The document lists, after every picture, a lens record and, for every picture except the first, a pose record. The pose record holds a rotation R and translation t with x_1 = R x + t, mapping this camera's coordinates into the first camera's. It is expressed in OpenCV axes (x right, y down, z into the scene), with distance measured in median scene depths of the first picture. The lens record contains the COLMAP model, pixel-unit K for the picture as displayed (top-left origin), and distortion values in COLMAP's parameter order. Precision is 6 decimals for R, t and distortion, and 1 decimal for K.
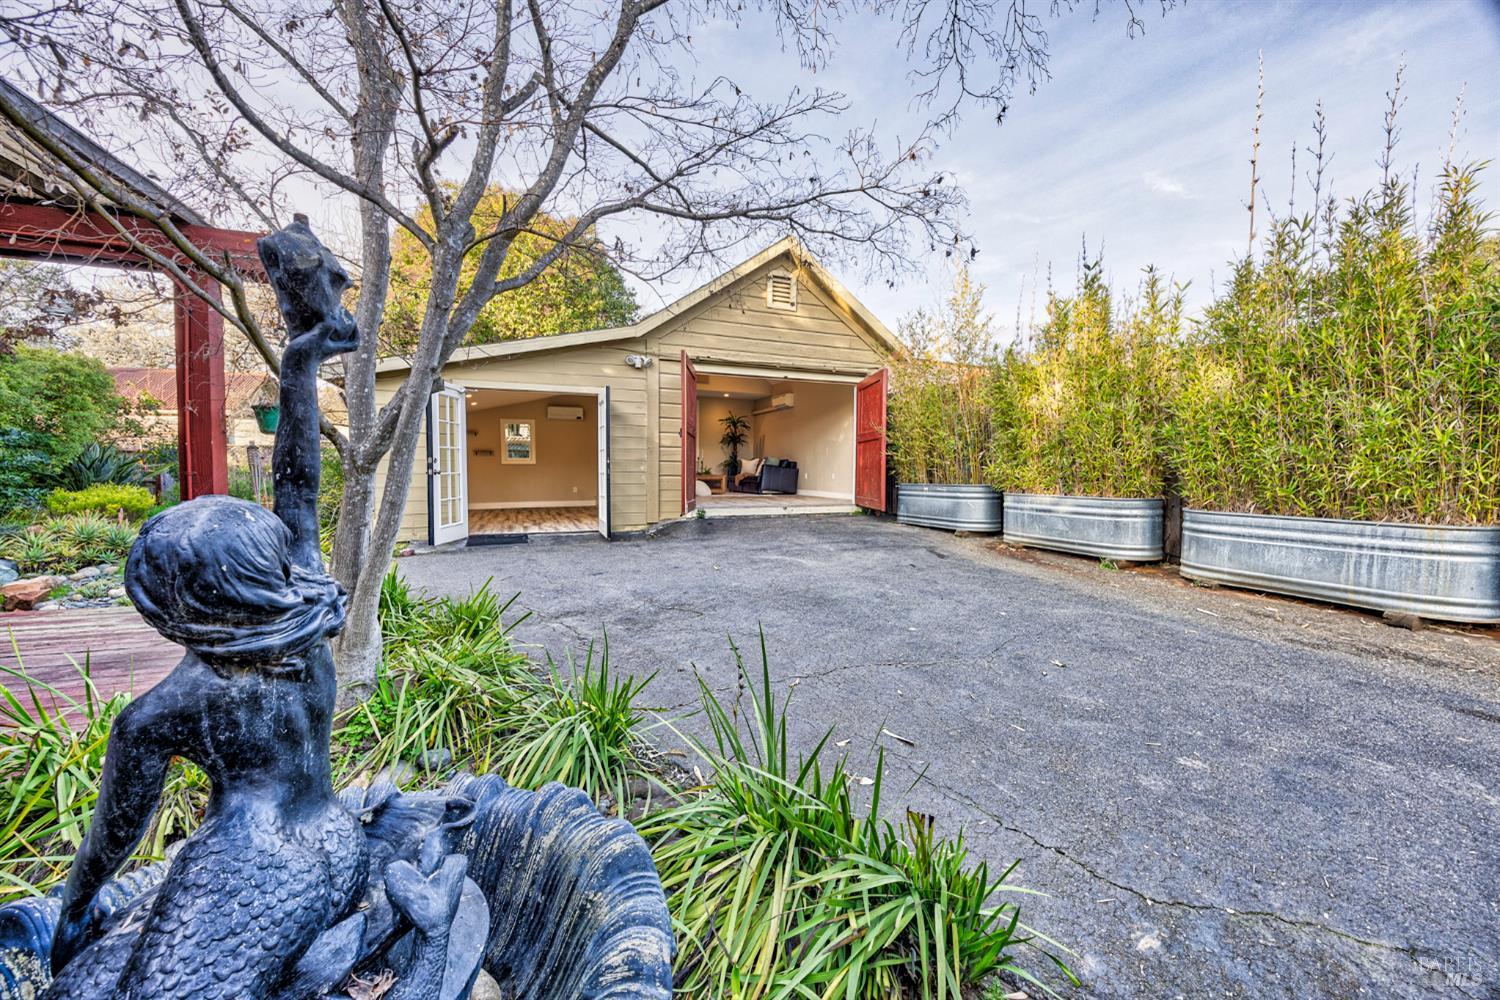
lens RADIAL K [[618.4, 0, 746.0], [0, 618.4, 497.3], [0, 0, 1]] dist [-0.000709, 0.000210]
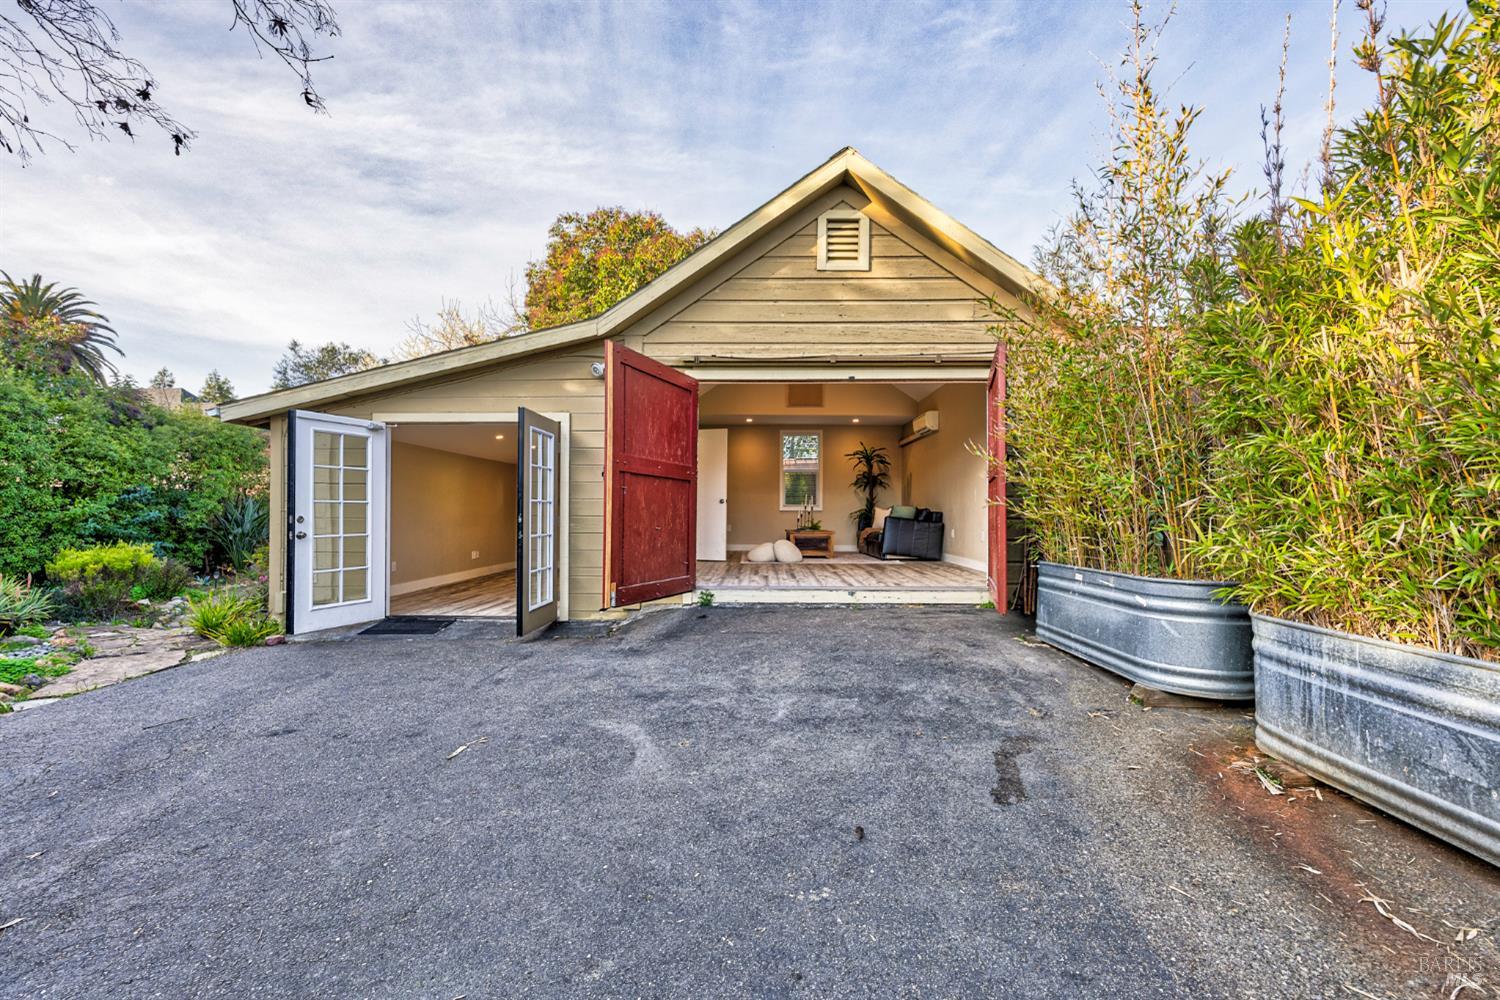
lens RADIAL K [[618.4, 0, 755.8], [0, 618.4, 499.7], [0, 0, 1]] dist [-0.000709, 0.000210]
pose [[0.910027, -0.010500, -0.414417, 0.258670], [-0.016671, 0.997944, -0.061892, -0.038927], [0.414214, 0.063232, 0.907980, 0.463229]]
